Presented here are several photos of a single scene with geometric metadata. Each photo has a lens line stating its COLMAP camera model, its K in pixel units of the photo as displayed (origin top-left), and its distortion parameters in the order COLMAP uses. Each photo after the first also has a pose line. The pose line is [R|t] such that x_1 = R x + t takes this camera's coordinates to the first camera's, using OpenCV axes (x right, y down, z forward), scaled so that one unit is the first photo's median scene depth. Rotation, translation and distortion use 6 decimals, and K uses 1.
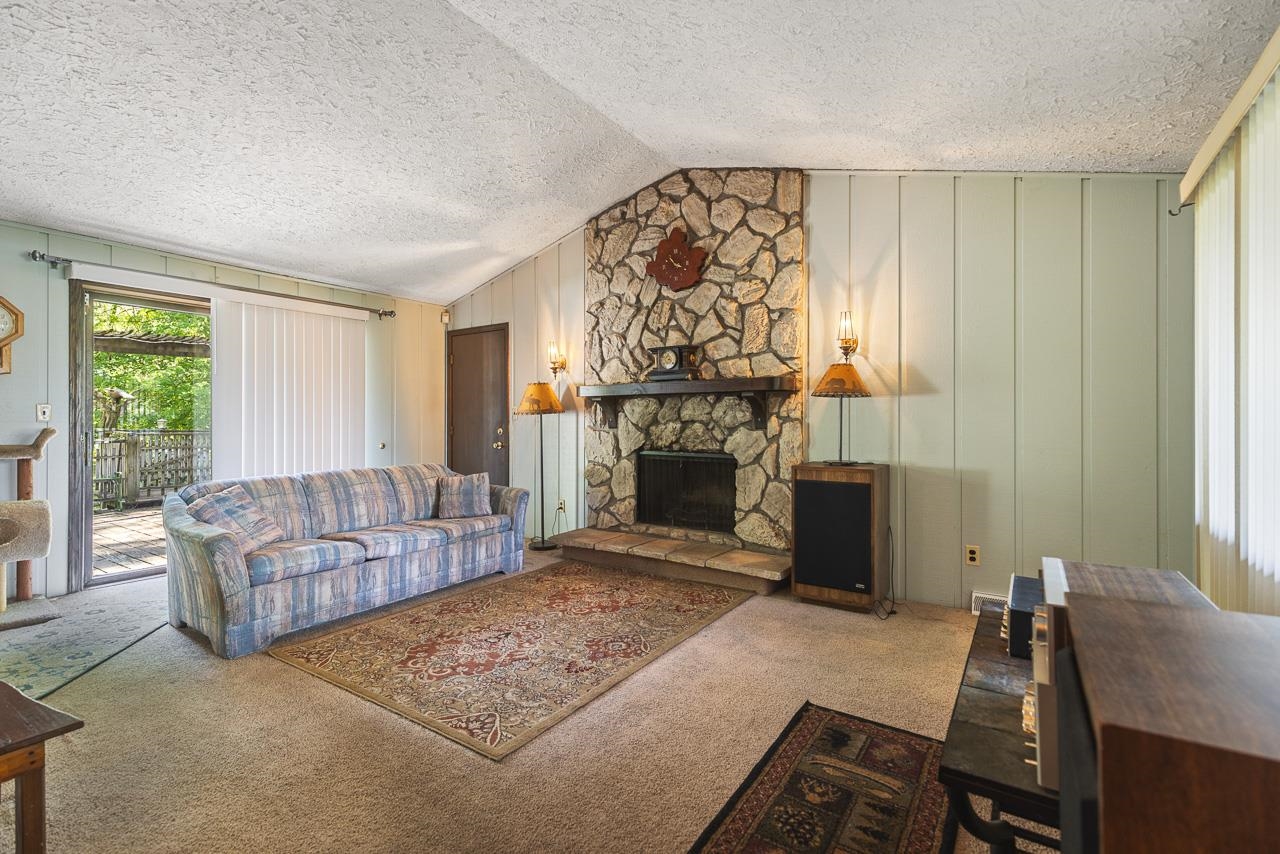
lens RADIAL K [[585.9, 0, 635.5], [0, 585.9, 423.1], [0, 0, 1]] dist [0.003041, 0.000385]
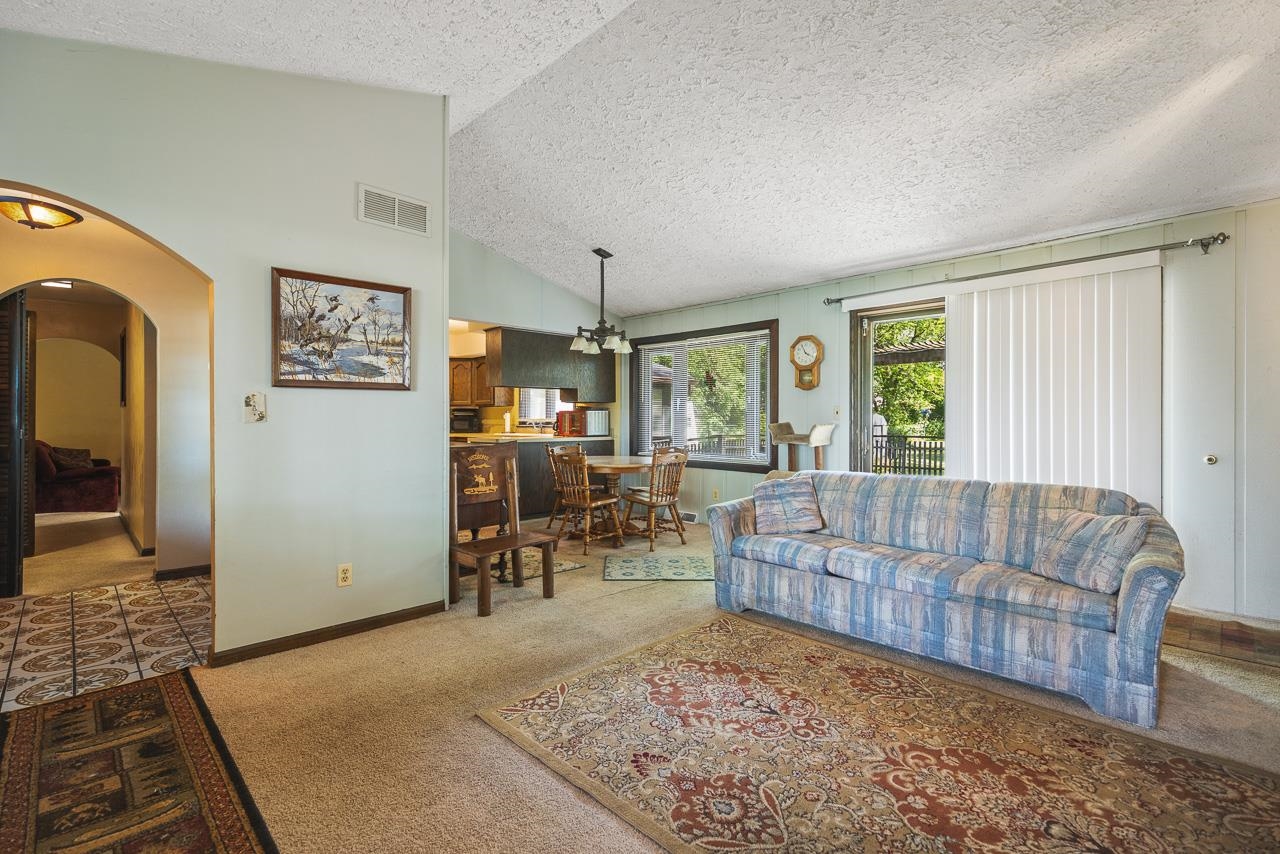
lens RADIAL K [[585.9, 0, 637.9], [0, 585.9, 419.5], [0, 0, 1]] dist [0.003041, 0.000385]
pose [[-0.209204, 0.000516, -0.977872, 0.498544], [-0.003523, 0.999993, 0.001282, -0.002348], [0.977866, 0.003714, -0.209201, 0.938354]]
